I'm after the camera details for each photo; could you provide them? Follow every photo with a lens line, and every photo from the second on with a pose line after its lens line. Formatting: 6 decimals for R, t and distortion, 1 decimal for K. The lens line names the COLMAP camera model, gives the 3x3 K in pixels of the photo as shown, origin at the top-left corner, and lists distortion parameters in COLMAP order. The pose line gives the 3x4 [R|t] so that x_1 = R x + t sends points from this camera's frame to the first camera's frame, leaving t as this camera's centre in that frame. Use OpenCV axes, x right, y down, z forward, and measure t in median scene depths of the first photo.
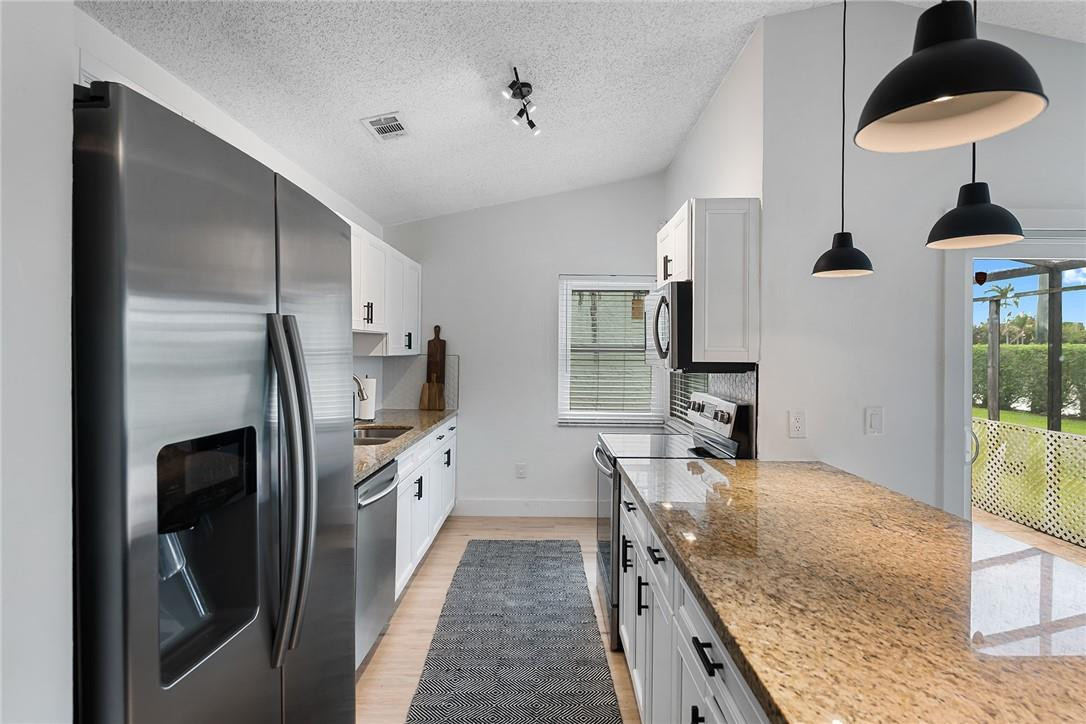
lens RADIAL K [[542.2, 0, 541.0], [0, 542.2, 352.0], [0, 0, 1]] dist [0.003823, -0.000221]
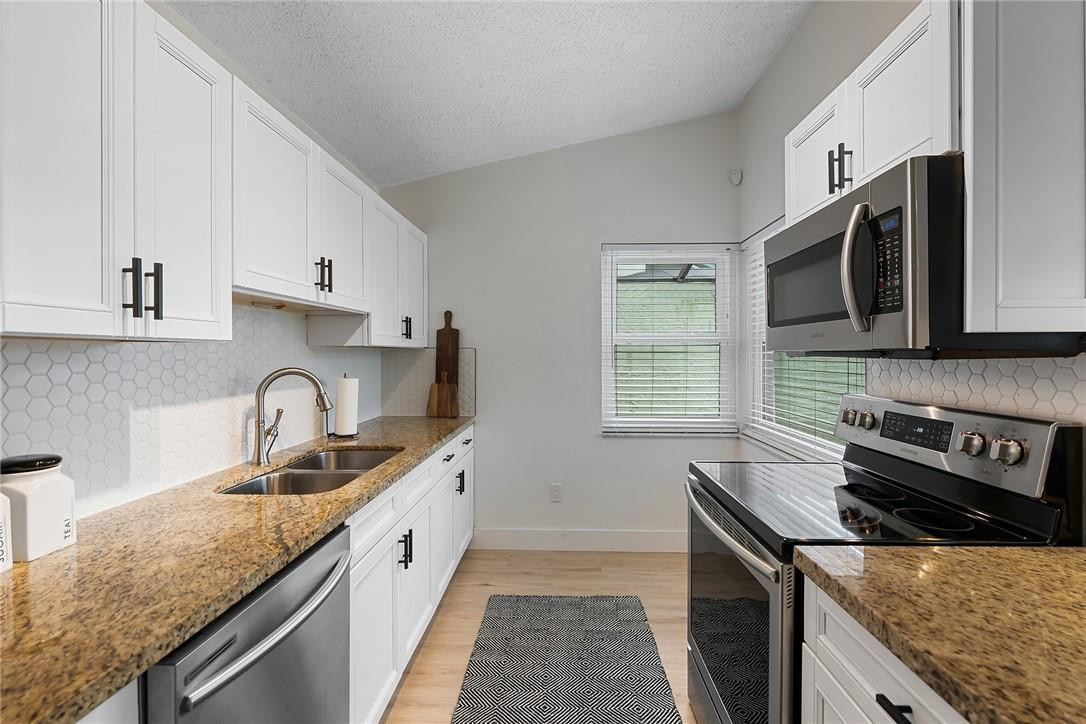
lens RADIAL K [[460.3, 0, 546.8], [0, 460.3, 364.5], [0, 0, 1]] dist [-0.005189, -0.000238]
pose [[0.999651, -0.009851, -0.024495, -0.036032], [0.010308, 0.999773, 0.018627, 0.021025], [0.024306, -0.018873, 0.999526, 0.375271]]
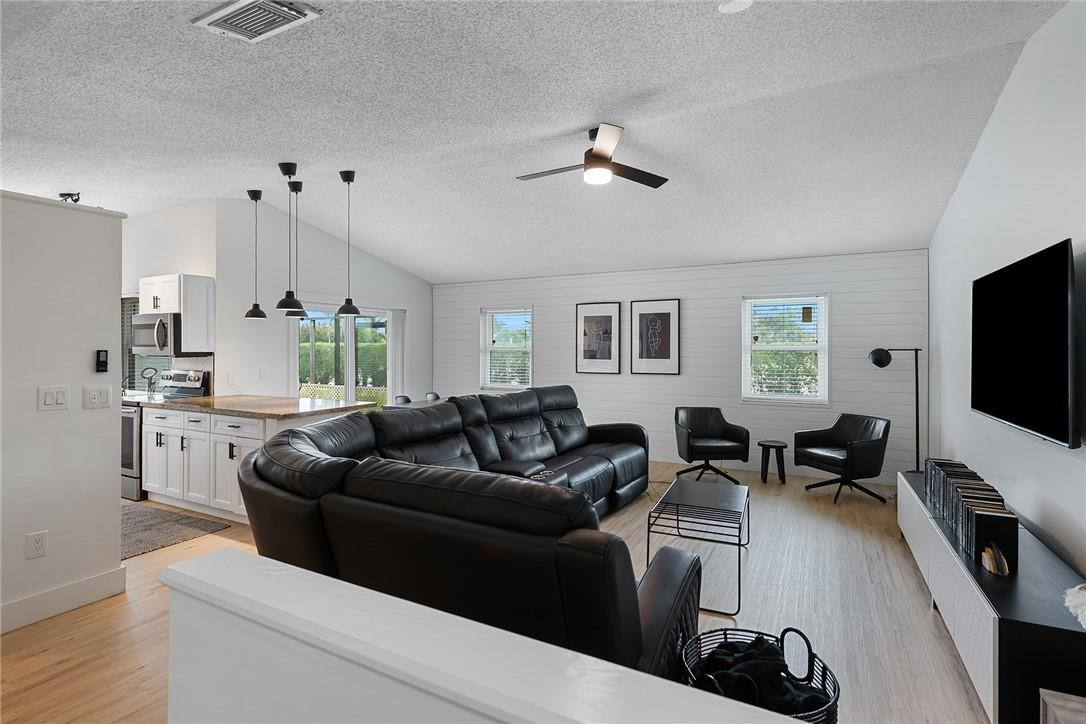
lens RADIAL K [[520.8, 0, 546.3], [0, 520.8, 352.6], [0, 0, 1]] dist [0.000641, -0.000027]
pose [[0.456329, -0.007700, 0.889778, -0.529879], [-0.003249, 0.999941, 0.010320, -0.003109], [-0.889805, -0.007600, 0.456277, -0.713142]]
